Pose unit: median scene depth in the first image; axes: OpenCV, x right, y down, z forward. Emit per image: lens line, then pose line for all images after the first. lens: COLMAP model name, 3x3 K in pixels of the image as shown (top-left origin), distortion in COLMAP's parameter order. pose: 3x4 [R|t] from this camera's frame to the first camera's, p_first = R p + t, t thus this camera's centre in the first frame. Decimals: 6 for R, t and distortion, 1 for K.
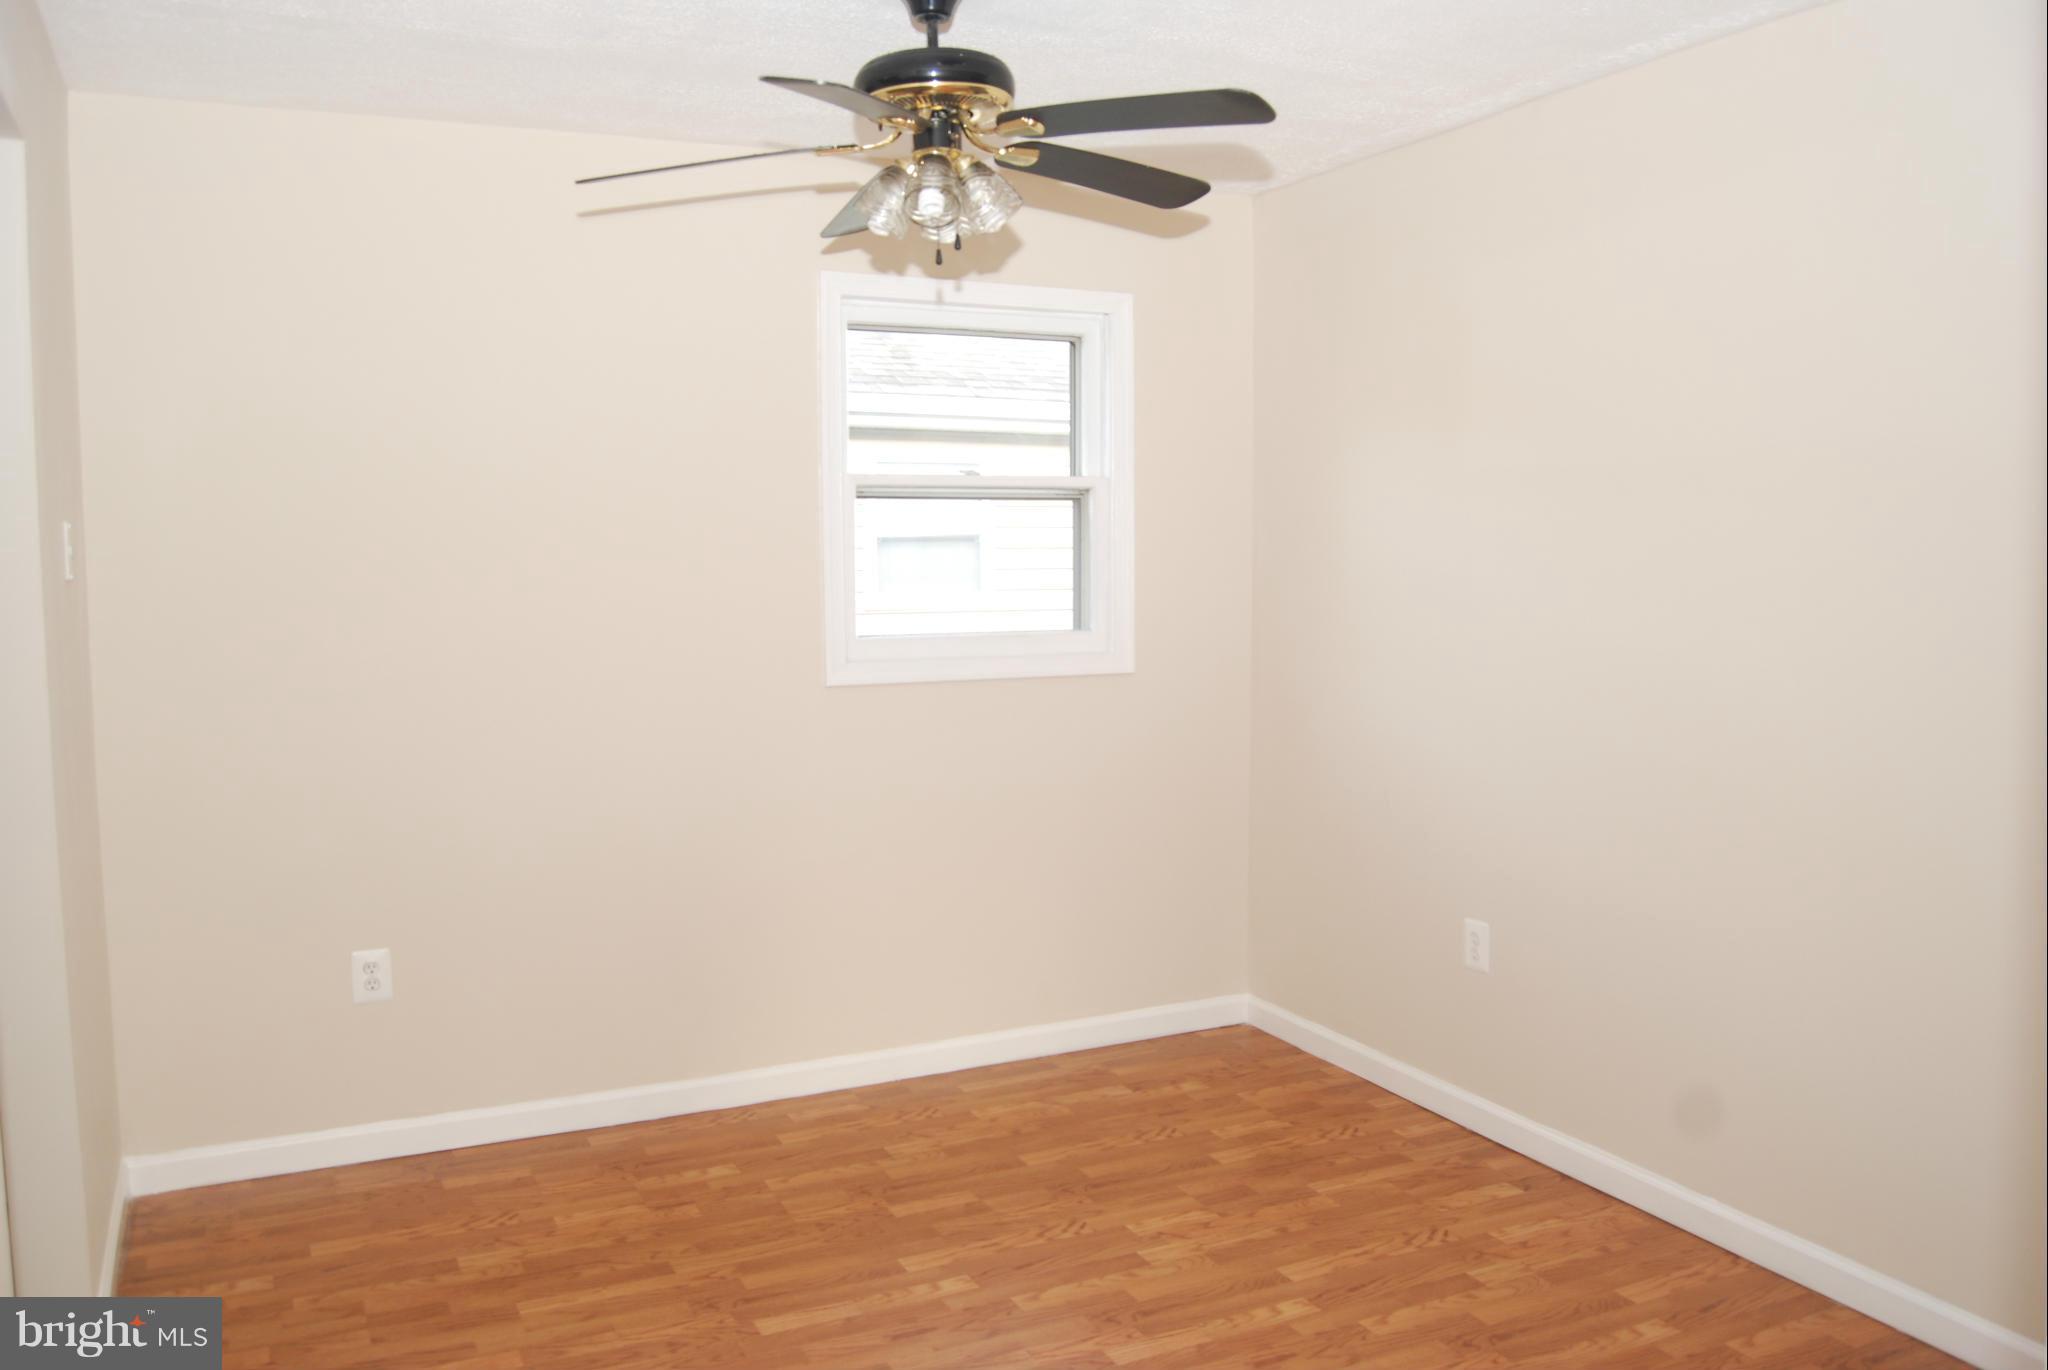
lens RADIAL K [[1567.1, 0, 1024.0], [0, 1567.1, 685.0], [0, 0, 1]] dist [-0.089912, 0.038438]
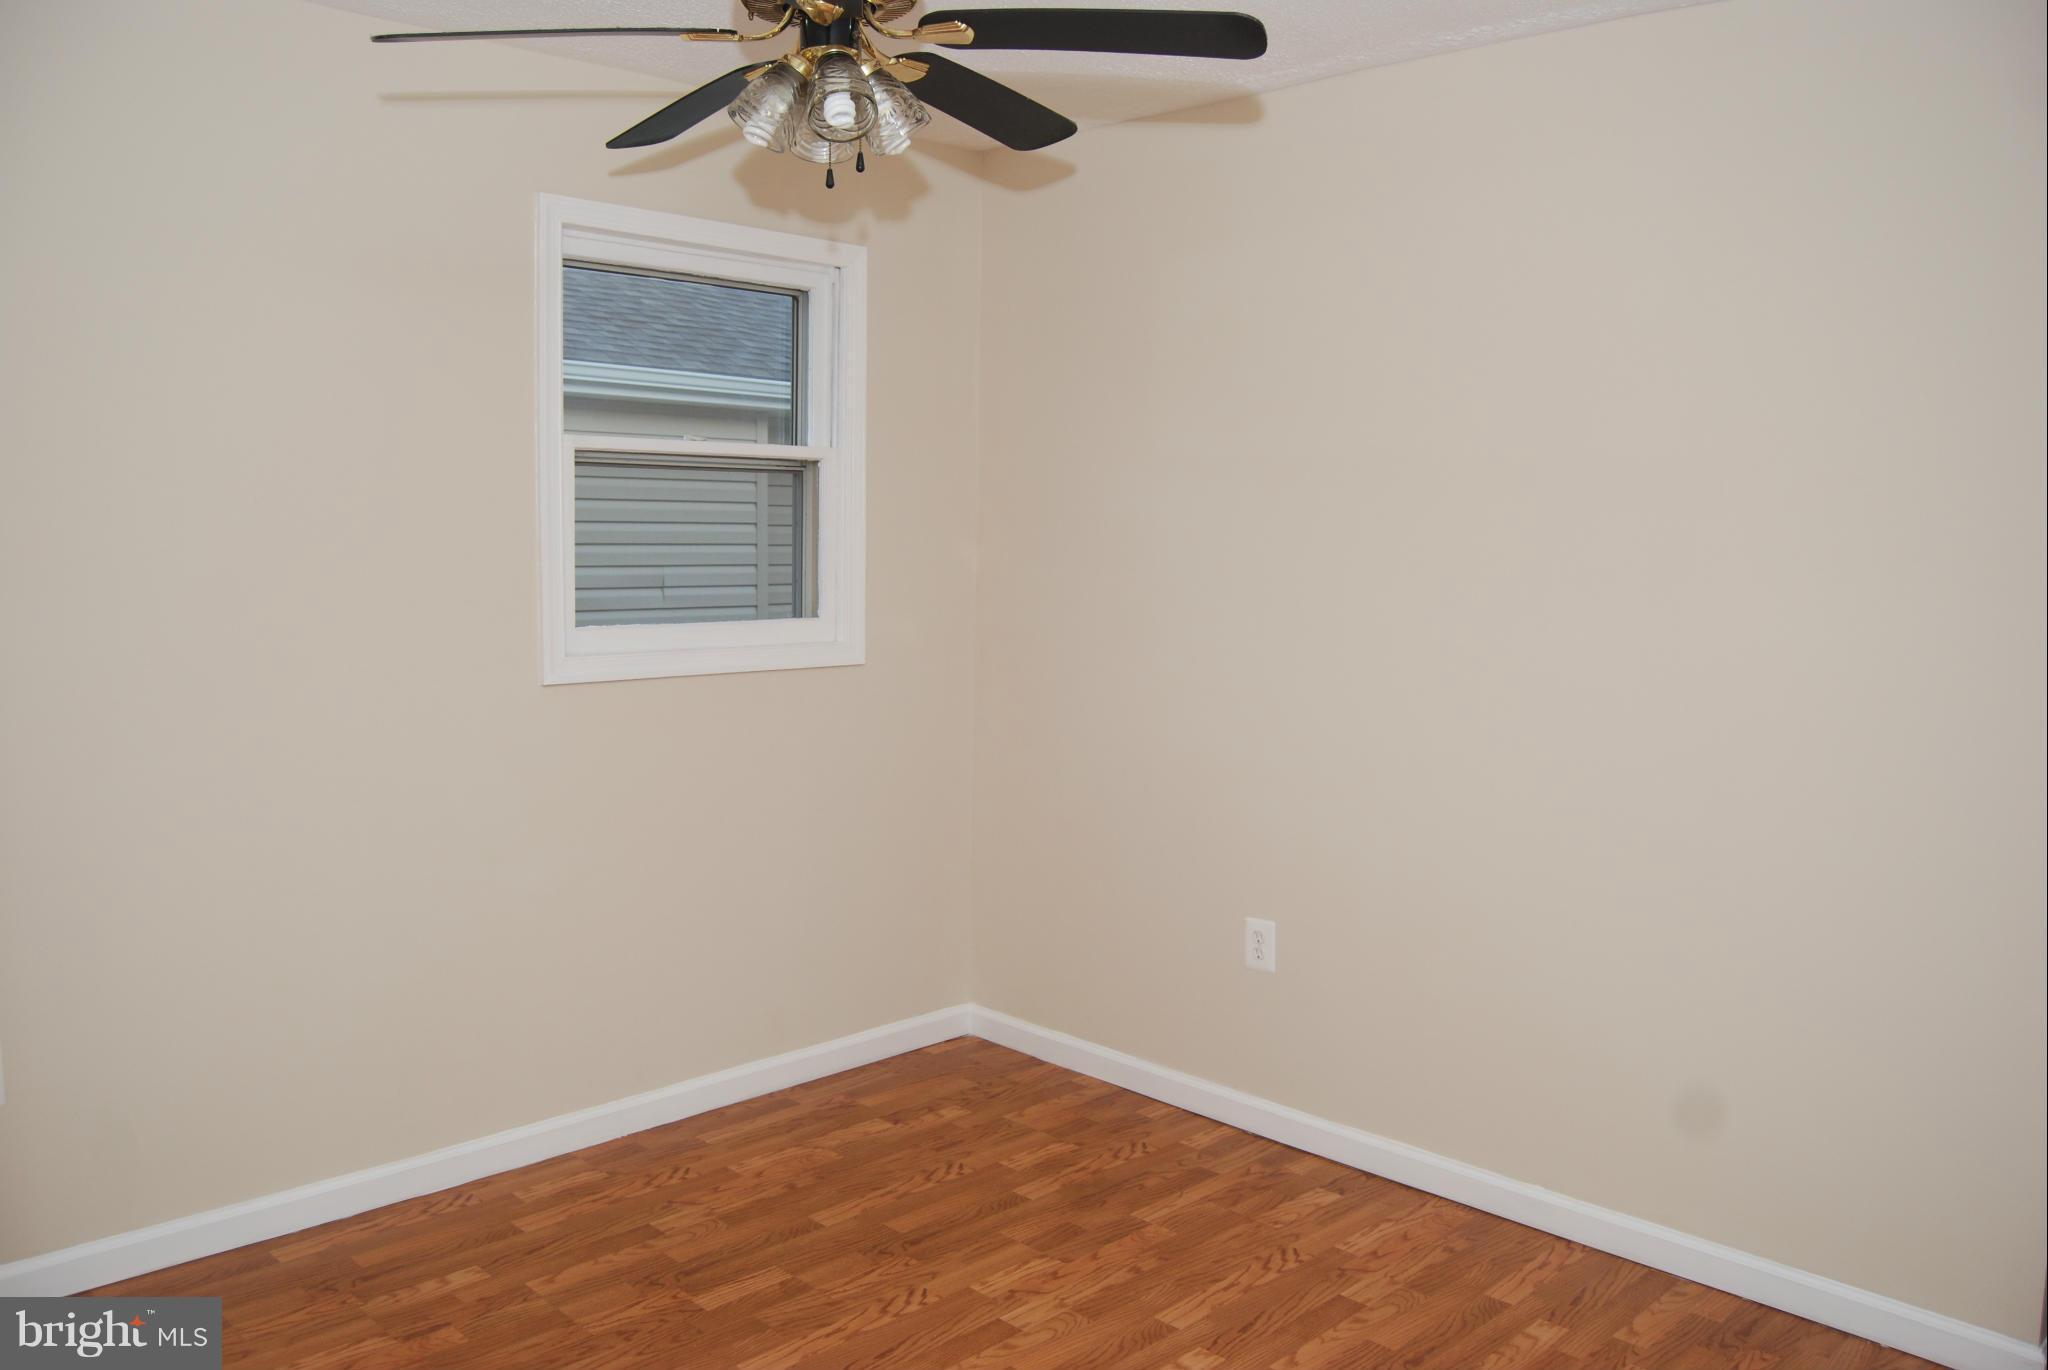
lens RADIAL K [[1567.1, 0, 1024.0], [0, 1567.1, 685.0], [0, 0, 1]] dist [-0.089912, 0.038438]
pose [[0.945855, -0.012879, 0.324335, -0.175630], [0.007859, 0.999828, 0.016785, -0.013162], [-0.324496, -0.013327, 0.945793, 0.136315]]
